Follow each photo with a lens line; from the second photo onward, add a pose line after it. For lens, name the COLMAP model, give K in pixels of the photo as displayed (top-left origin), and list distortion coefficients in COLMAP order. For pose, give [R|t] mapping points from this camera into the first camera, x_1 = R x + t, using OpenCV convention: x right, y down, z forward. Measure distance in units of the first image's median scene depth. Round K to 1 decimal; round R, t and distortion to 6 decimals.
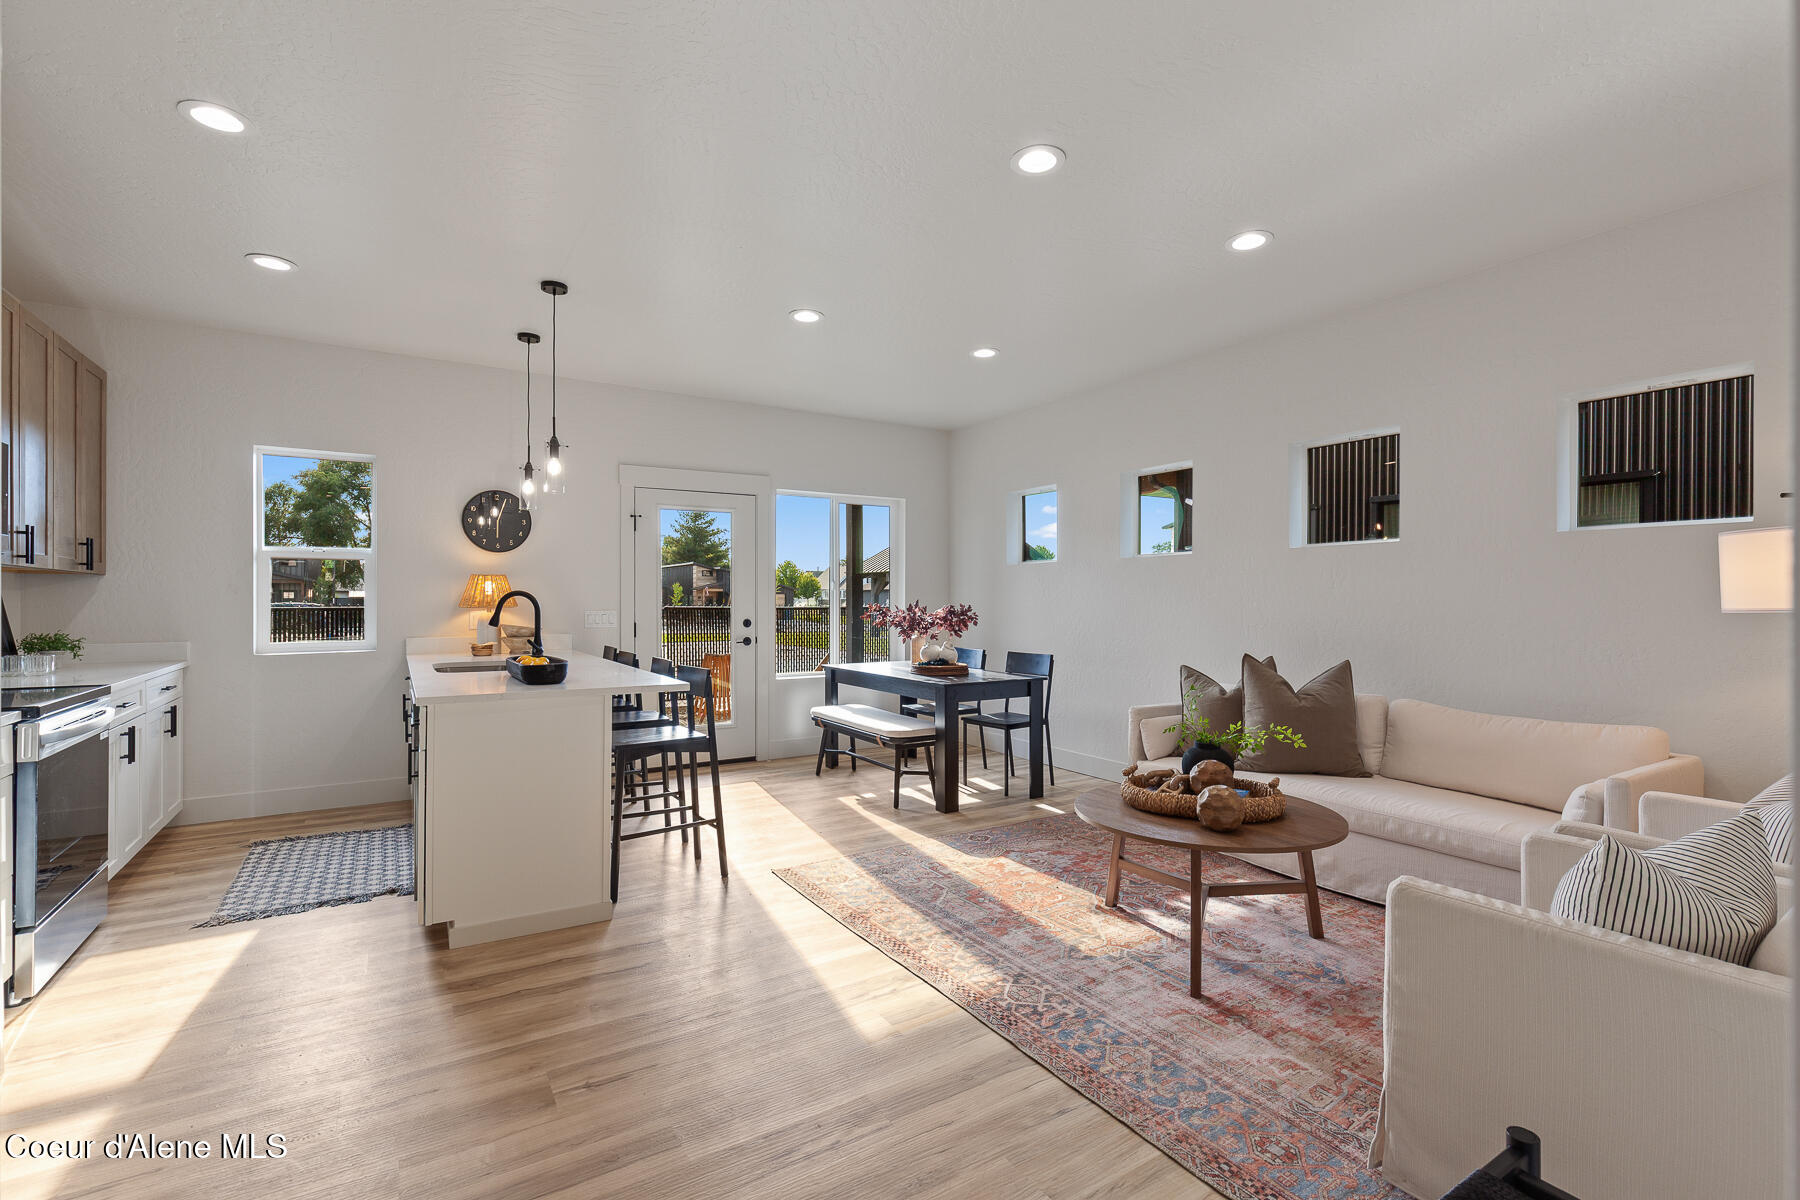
lens RADIAL K [[810.3, 0, 903.8], [0, 810.3, 599.3], [0, 0, 1]] dist [0.006430, -0.001368]
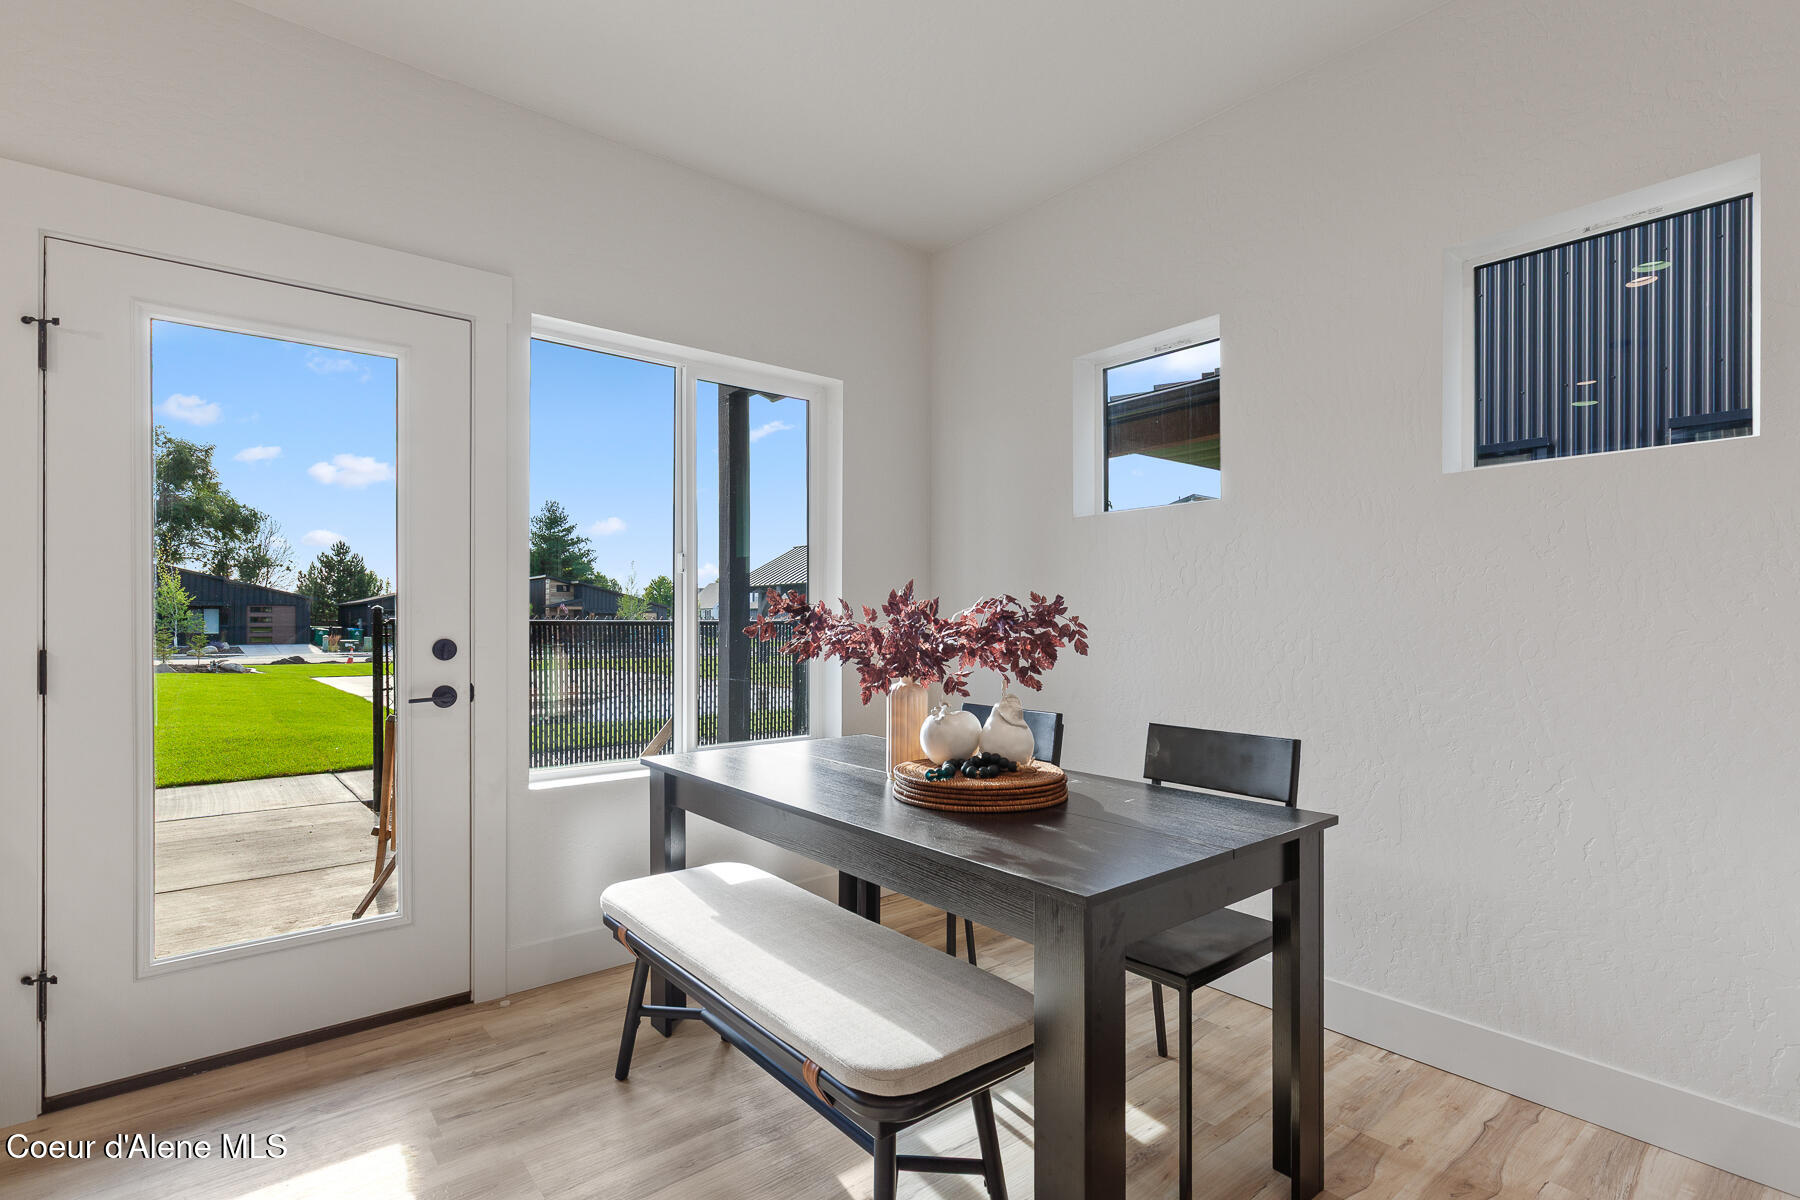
lens RADIAL K [[857.6, 0, 903.4], [0, 857.6, 621.1], [0, 0, 1]] dist [-0.001512, -0.000408]
pose [[0.991878, -0.000694, 0.127192, -0.044709], [0.000623, 1.000000, 0.000595, 0.024224], [-0.127192, -0.000511, 0.991878, 0.862922]]
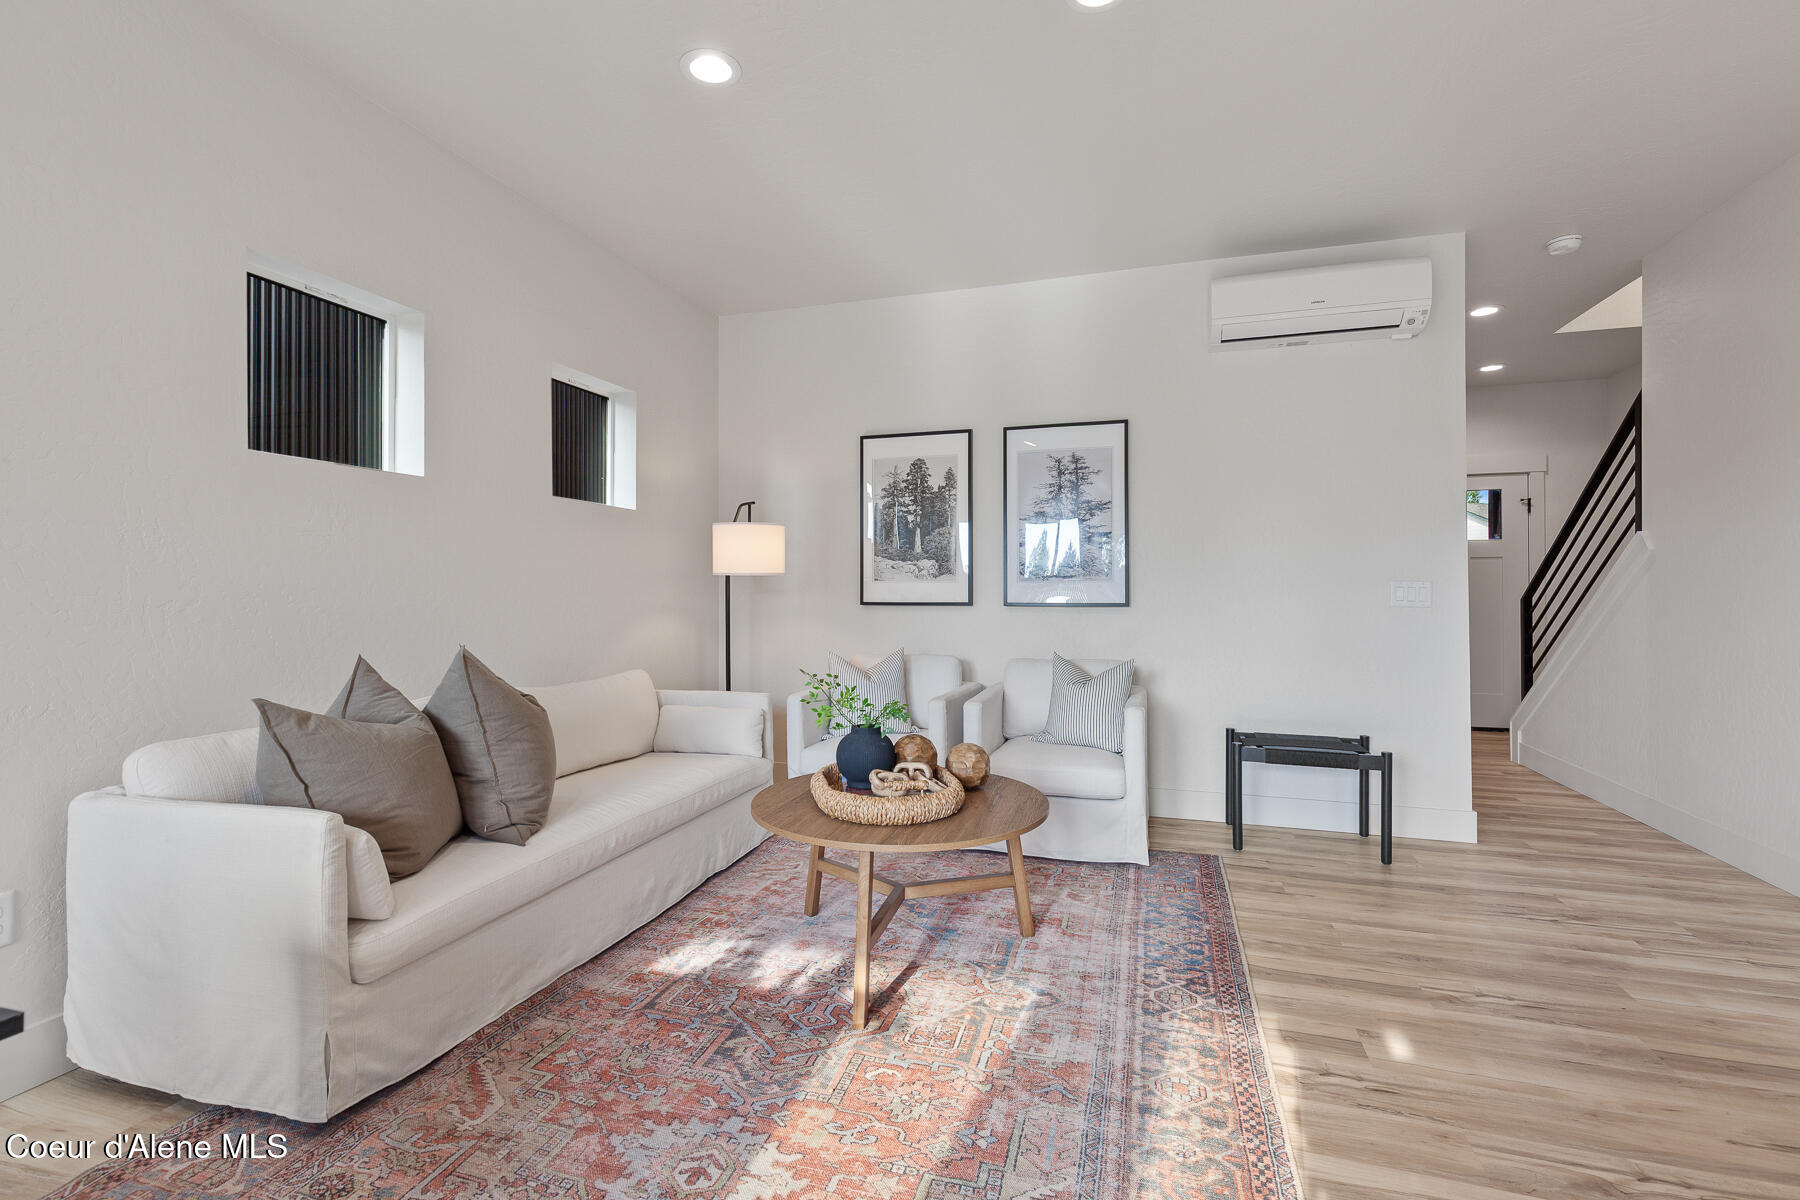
lens RADIAL K [[810.3, 0, 903.8], [0, 810.3, 599.3], [0, 0, 1]] dist [0.006430, -0.001368]
pose [[-0.650222, -0.010158, 0.759676, -0.201616], [-0.001525, 0.999926, 0.012065, 0.026306], [-0.759743, 0.006687, -0.650189, 1.110990]]
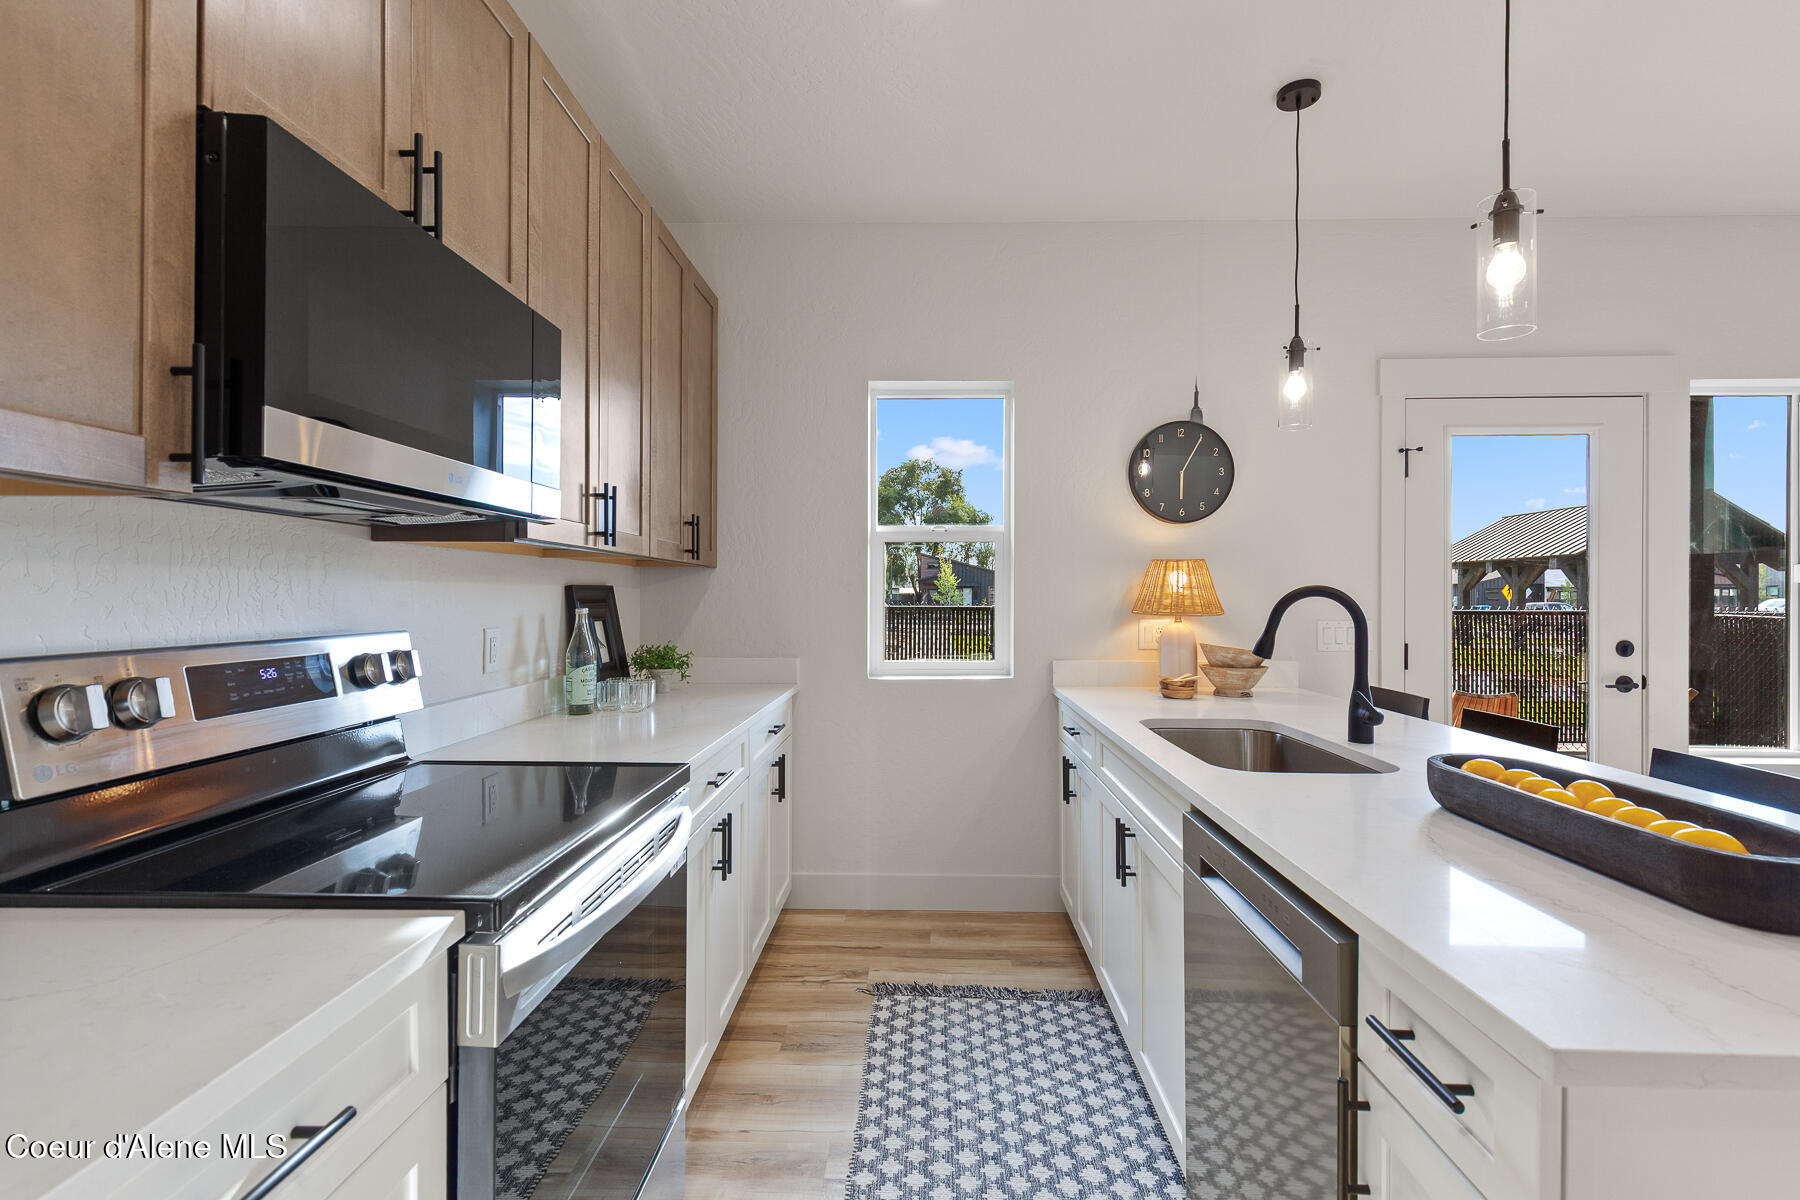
lens RADIAL K [[813.0, 0, 903.1], [0, 813.0, 587.2], [0, 0, 1]] dist [0.002804, -0.000036]
pose [[0.830648, -0.003994, -0.556784, -0.431642], [-0.001927, 0.999948, -0.010048, -0.004533], [0.556795, 0.009419, 0.830597, 0.488309]]
